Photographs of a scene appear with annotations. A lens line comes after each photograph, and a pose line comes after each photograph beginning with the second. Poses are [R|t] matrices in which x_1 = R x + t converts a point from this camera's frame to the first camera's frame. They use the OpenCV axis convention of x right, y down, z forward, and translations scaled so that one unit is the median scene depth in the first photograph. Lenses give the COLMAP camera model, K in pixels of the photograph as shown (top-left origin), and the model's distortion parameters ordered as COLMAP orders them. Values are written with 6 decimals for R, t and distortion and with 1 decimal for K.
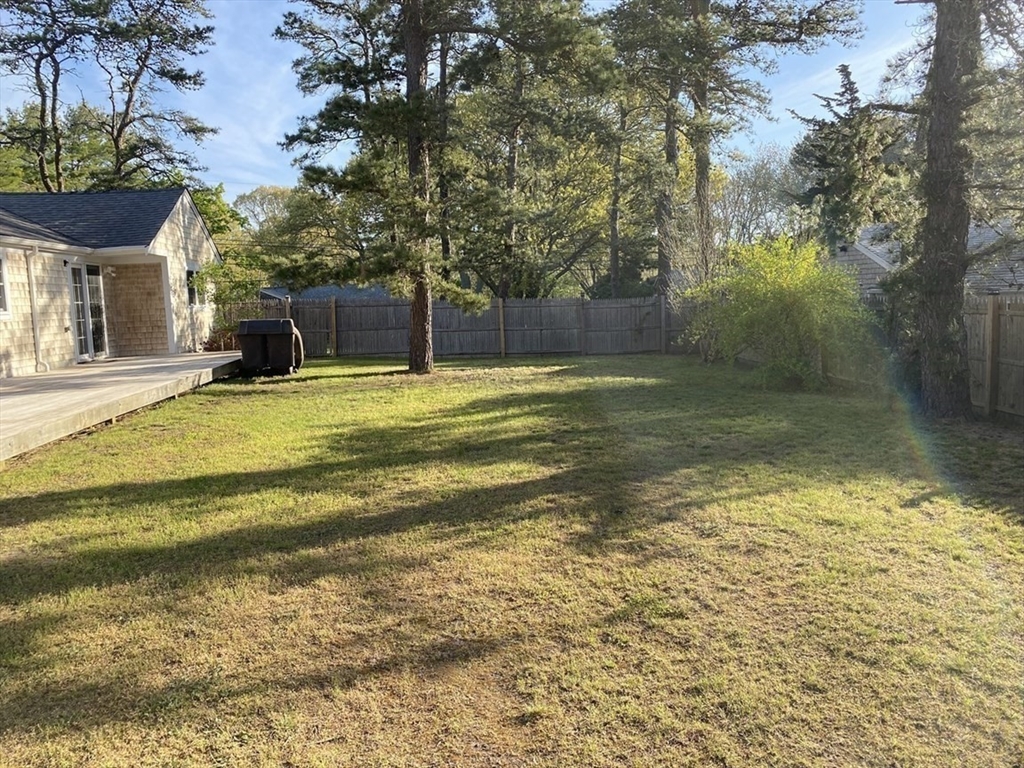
lens RADIAL K [[781.8, 0, 513.0], [0, 781.8, 381.7], [0, 0, 1]] dist [0.042653, -0.044374]
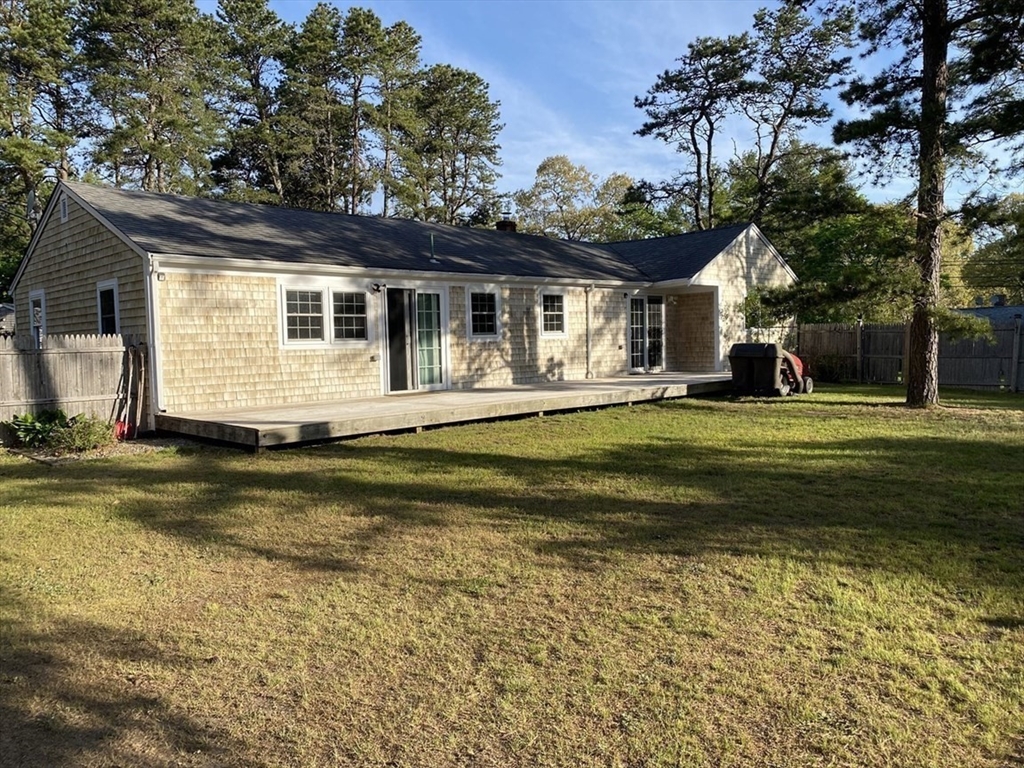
lens RADIAL K [[781.8, 0, 490.9], [0, 781.8, 372.9], [0, 0, 1]] dist [0.042653, -0.044374]
pose [[0.603321, 0.056347, -0.795506, 0.298088], [-0.084882, 0.996372, 0.006199, -0.013880], [0.792969, 0.063784, 0.605914, 0.068091]]
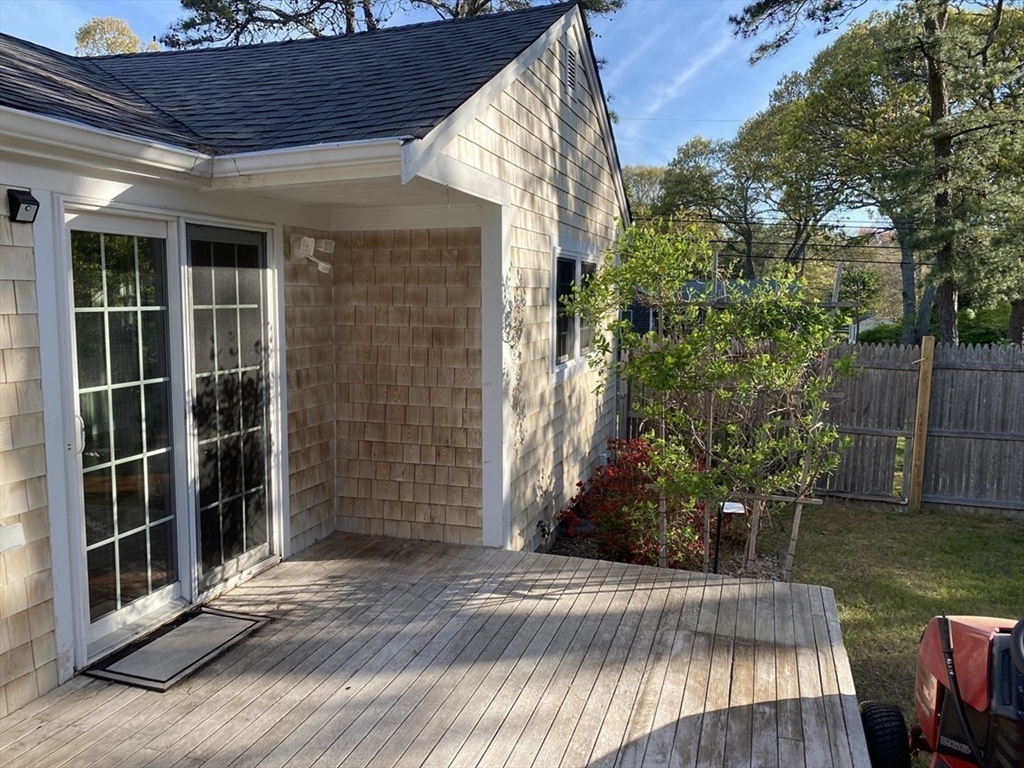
lens RADIAL K [[781.8, 0, 509.1], [0, 781.8, 382.4], [0, 0, 1]] dist [0.042653, -0.044374]
pose [[0.906829, 0.083366, -0.413172, -0.349836], [-0.077410, 0.996512, 0.031168, -0.115257], [0.414329, 0.003719, 0.910120, 0.828342]]
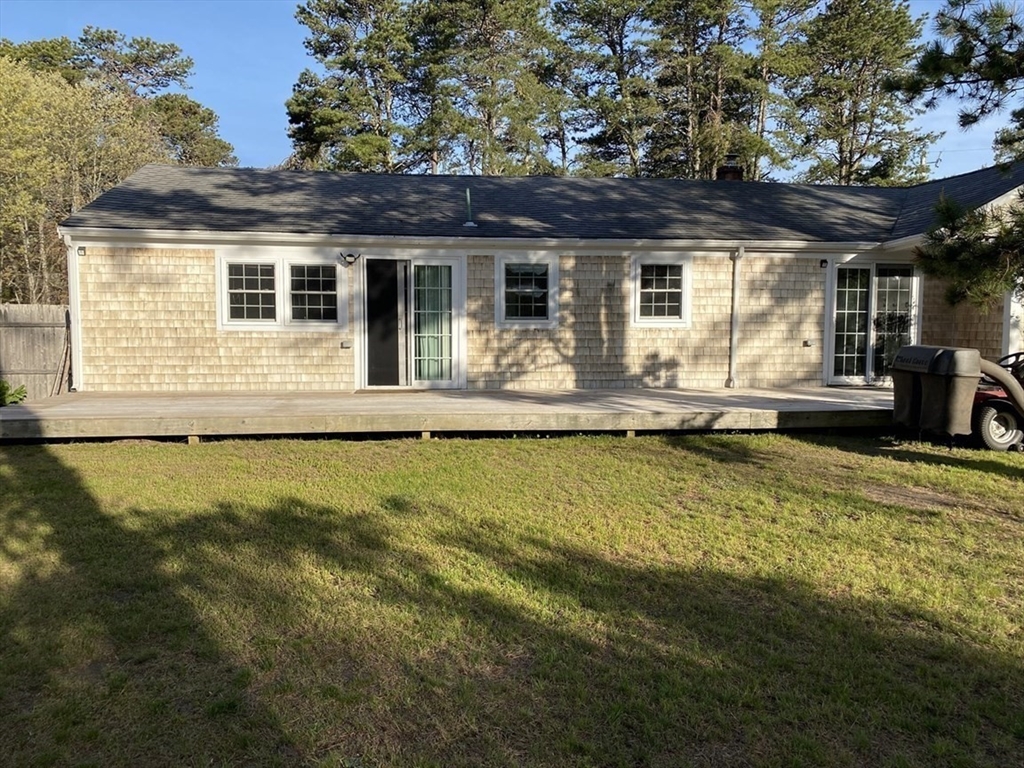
lens RADIAL K [[781.8, 0, 494.4], [0, 781.8, 356.4], [0, 0, 1]] dist [0.042653, -0.044374]
pose [[0.005466, 0.078132, -0.996928, 0.245542], [-0.112680, 0.990642, 0.077022, -0.074599], [0.993616, 0.111913, 0.014219, 0.627279]]
